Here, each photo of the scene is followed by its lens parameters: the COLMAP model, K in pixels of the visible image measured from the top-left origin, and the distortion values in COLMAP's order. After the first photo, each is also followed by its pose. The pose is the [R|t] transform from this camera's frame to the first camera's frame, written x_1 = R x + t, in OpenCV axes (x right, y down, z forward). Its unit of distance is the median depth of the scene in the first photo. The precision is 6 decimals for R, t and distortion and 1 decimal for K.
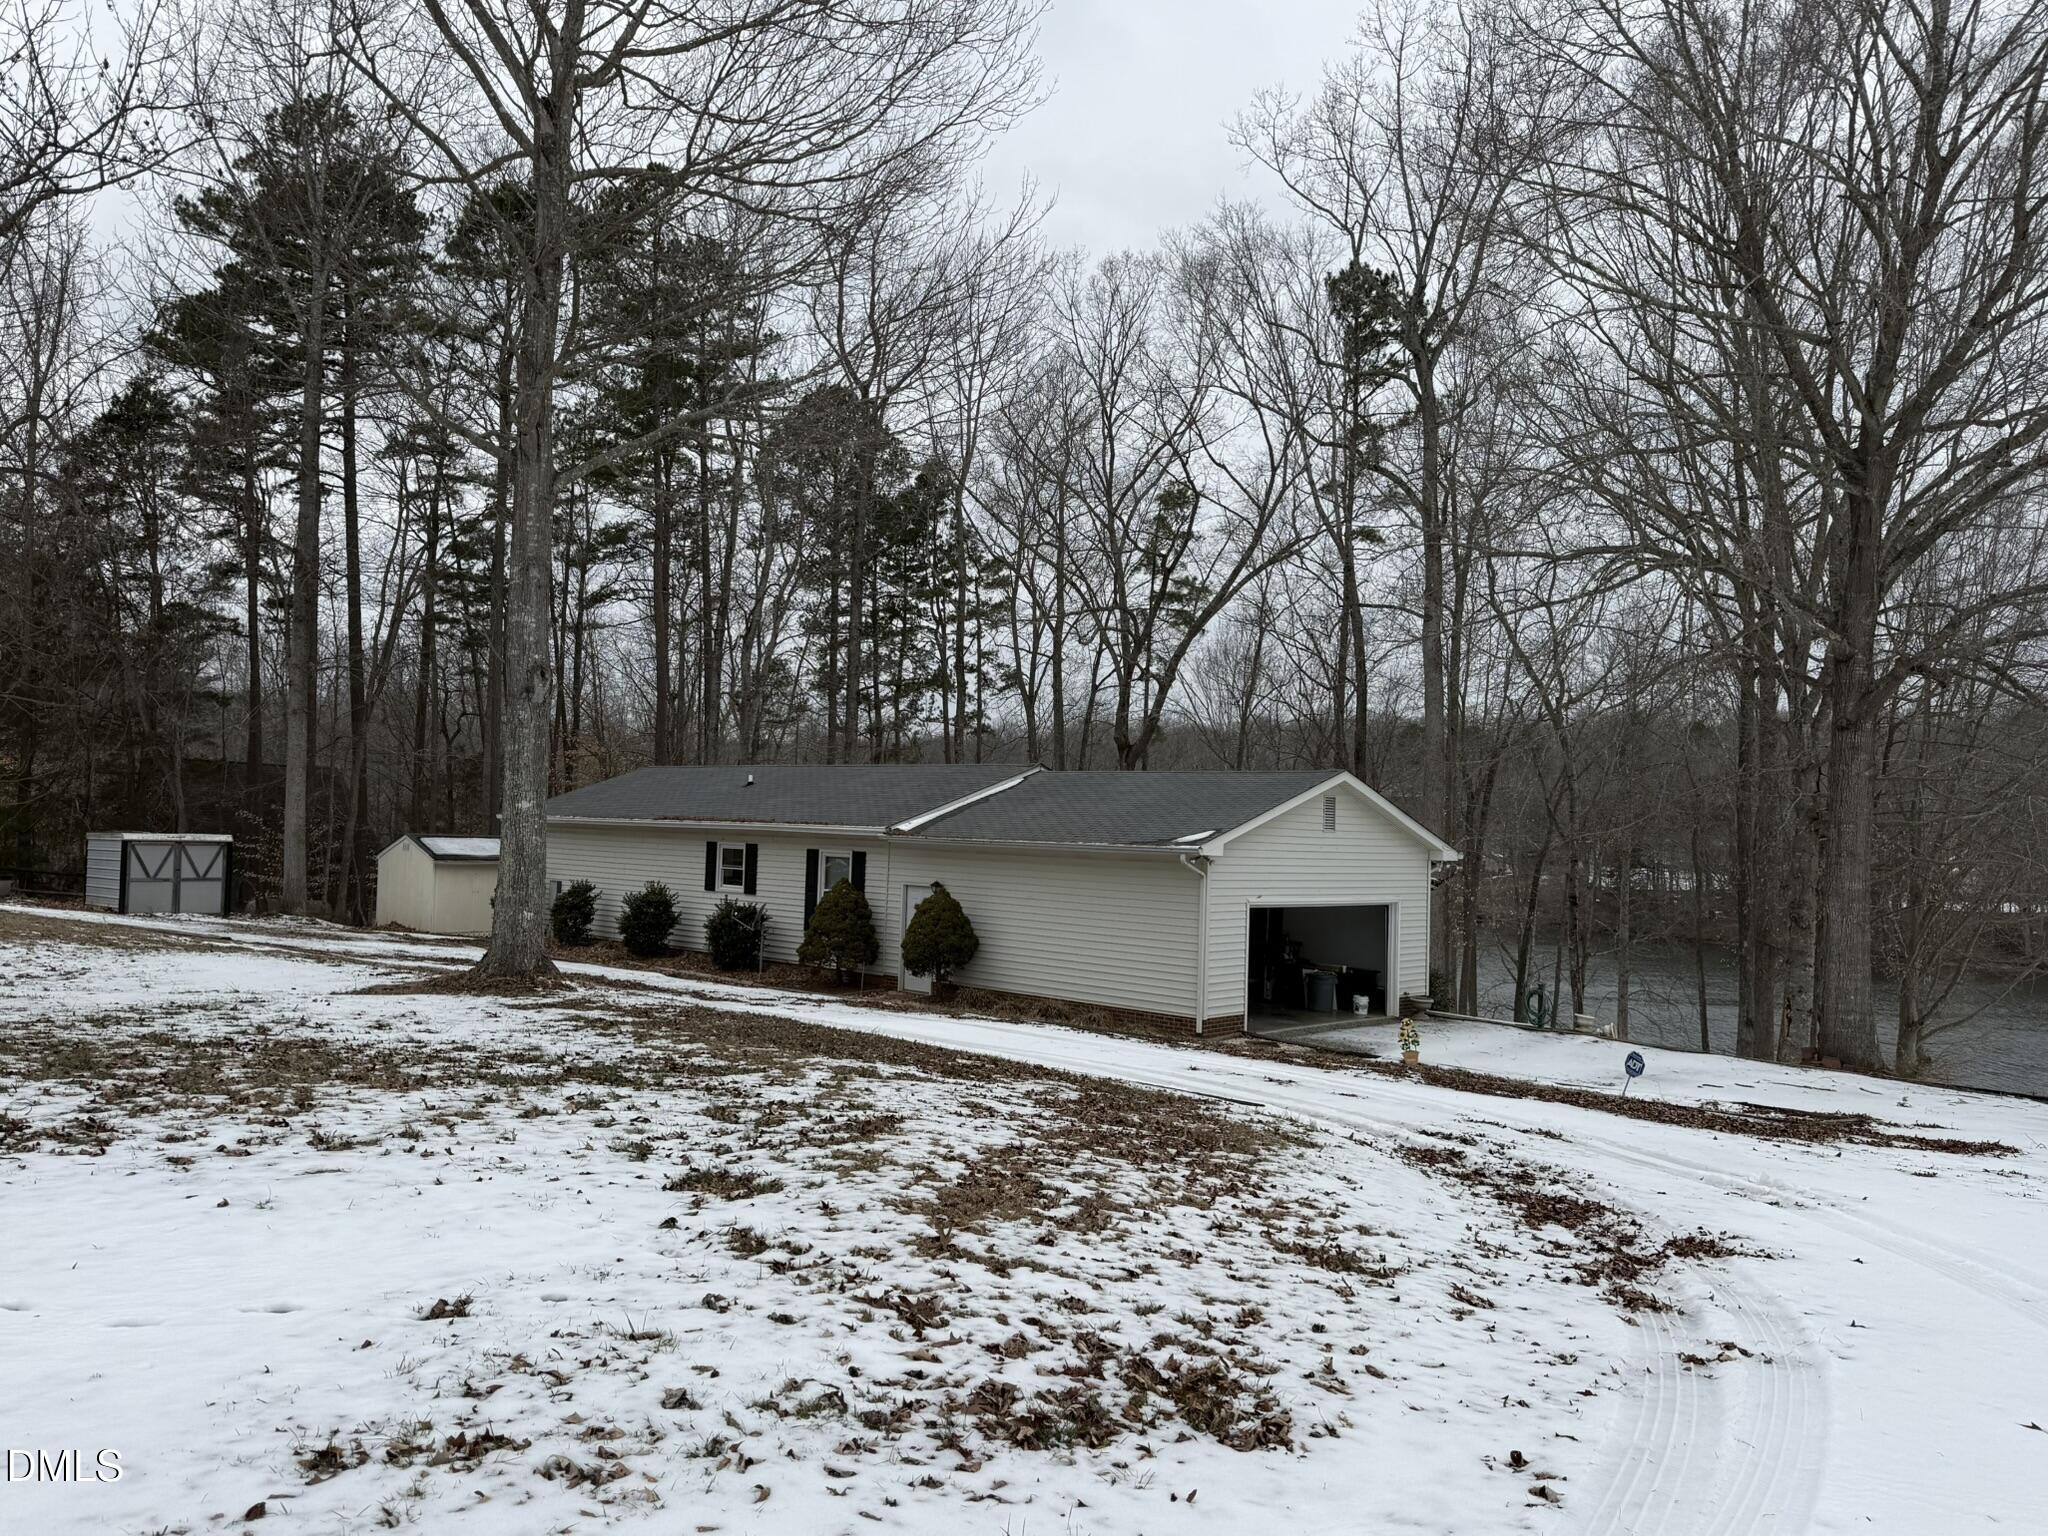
lens RADIAL K [[1446.8, 0, 1021.7], [0, 1446.8, 766.1], [0, 0, 1]] dist [0.000034, -0.000906]
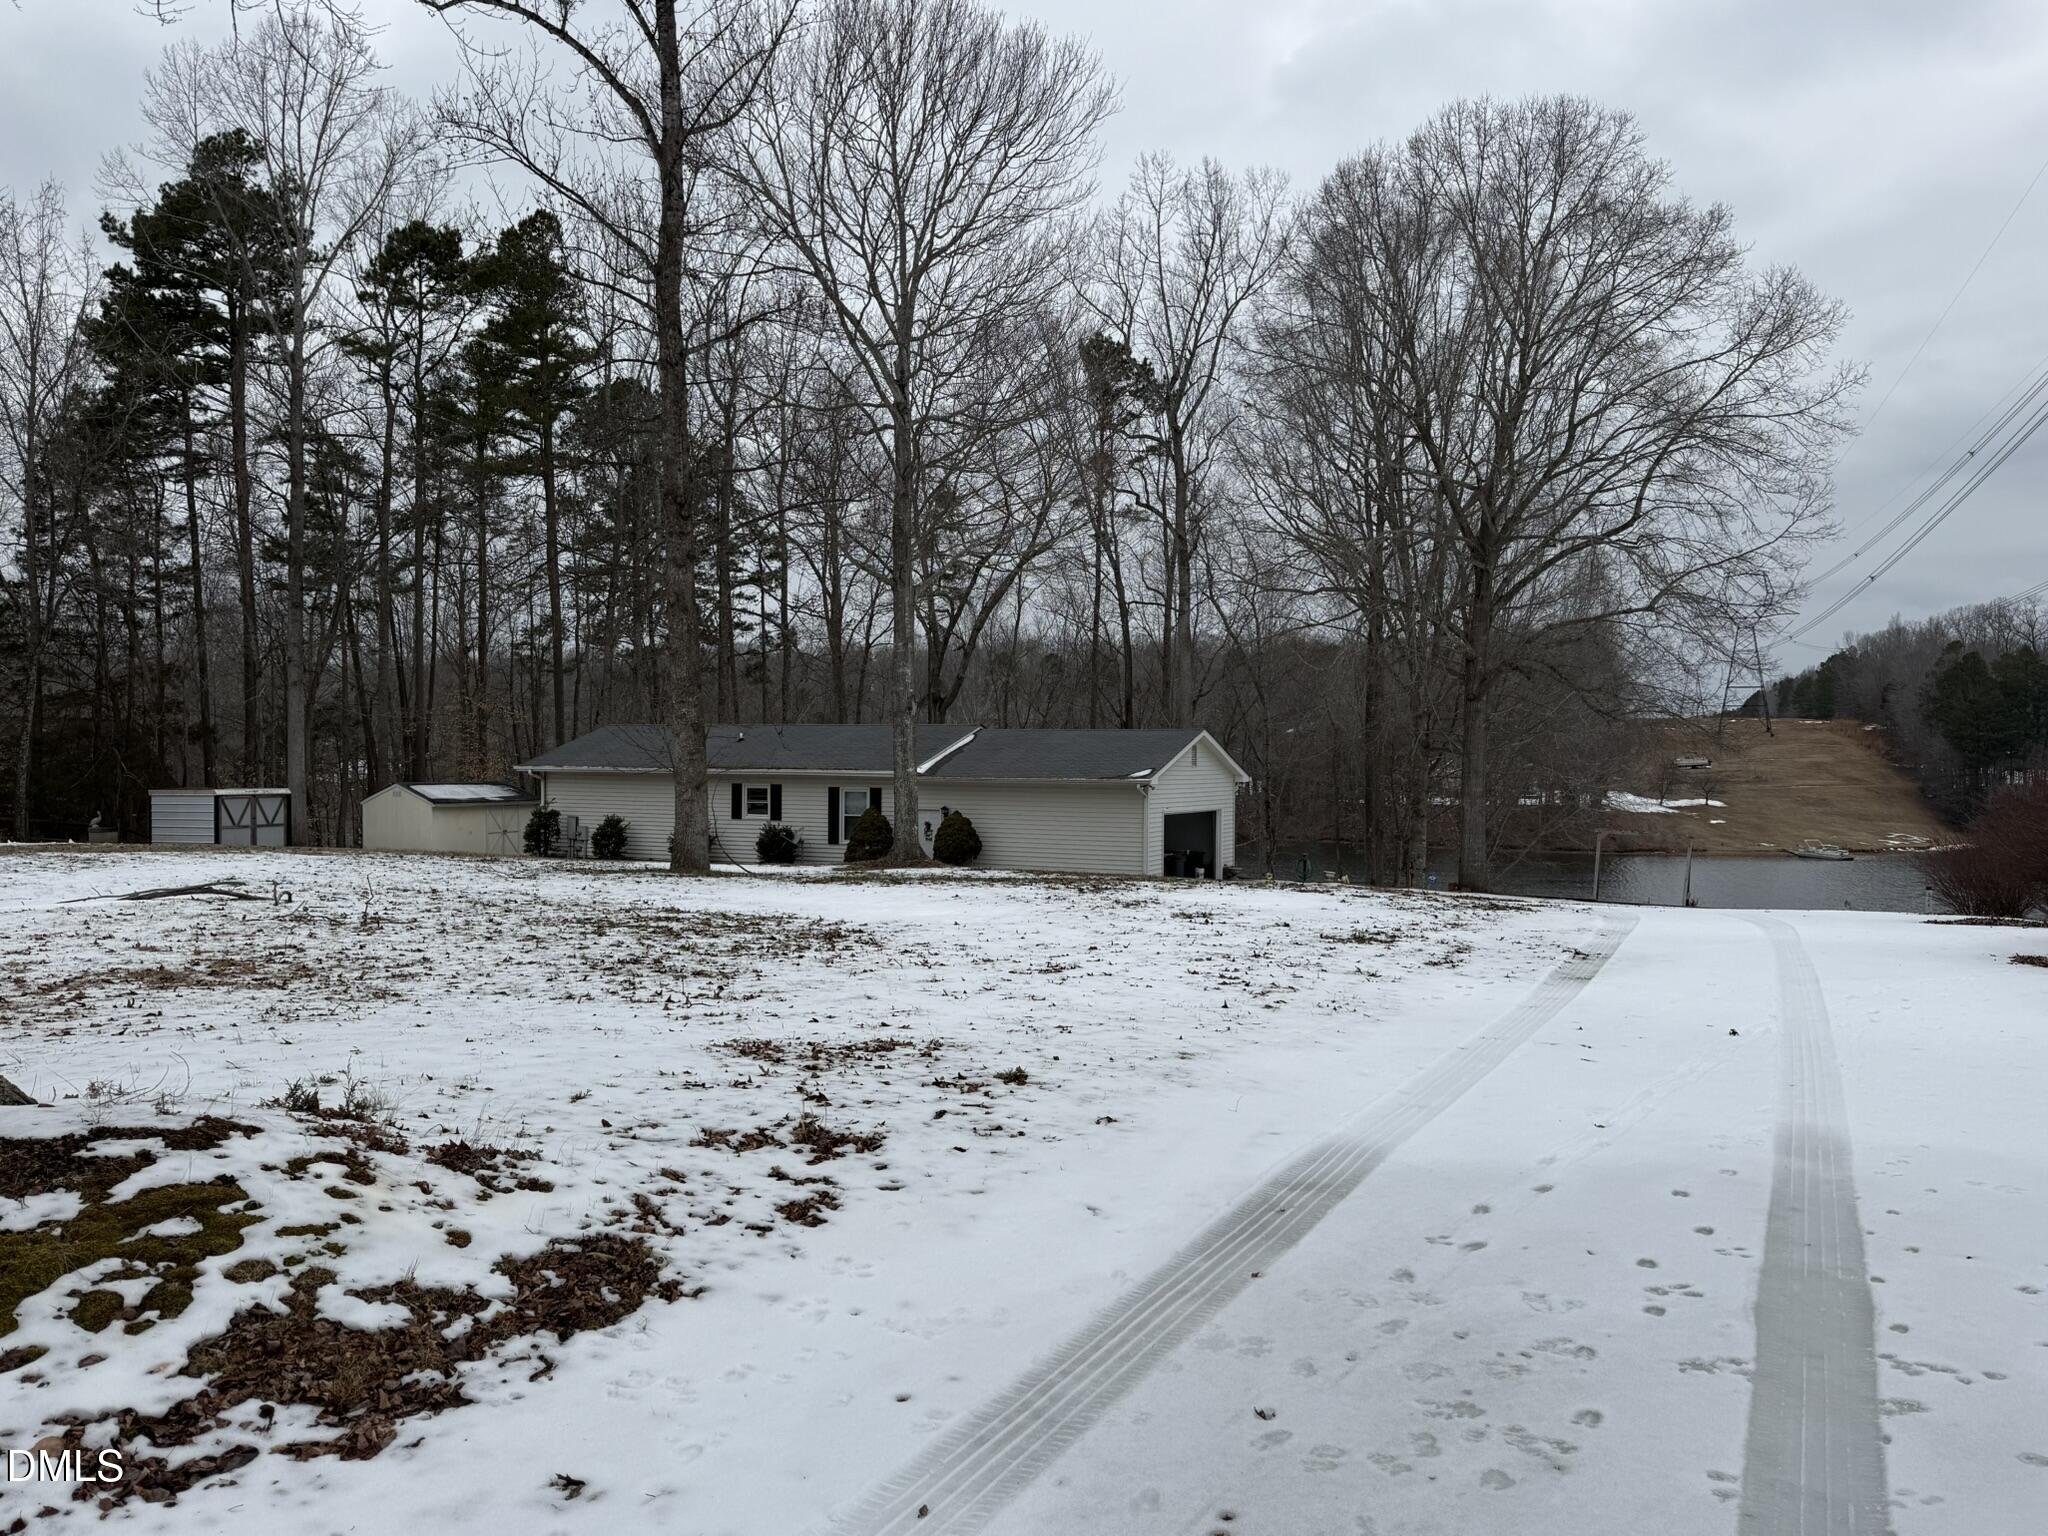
lens RADIAL K [[1446.8, 0, 1021.7], [0, 1446.8, 766.1], [0, 0, 1]] dist [0.000034, -0.000906]
pose [[0.954294, -0.025630, 0.297769, -0.377180], [0.008940, 0.998318, 0.057280, -0.041711], [-0.298736, -0.052000, 0.952918, -0.408337]]
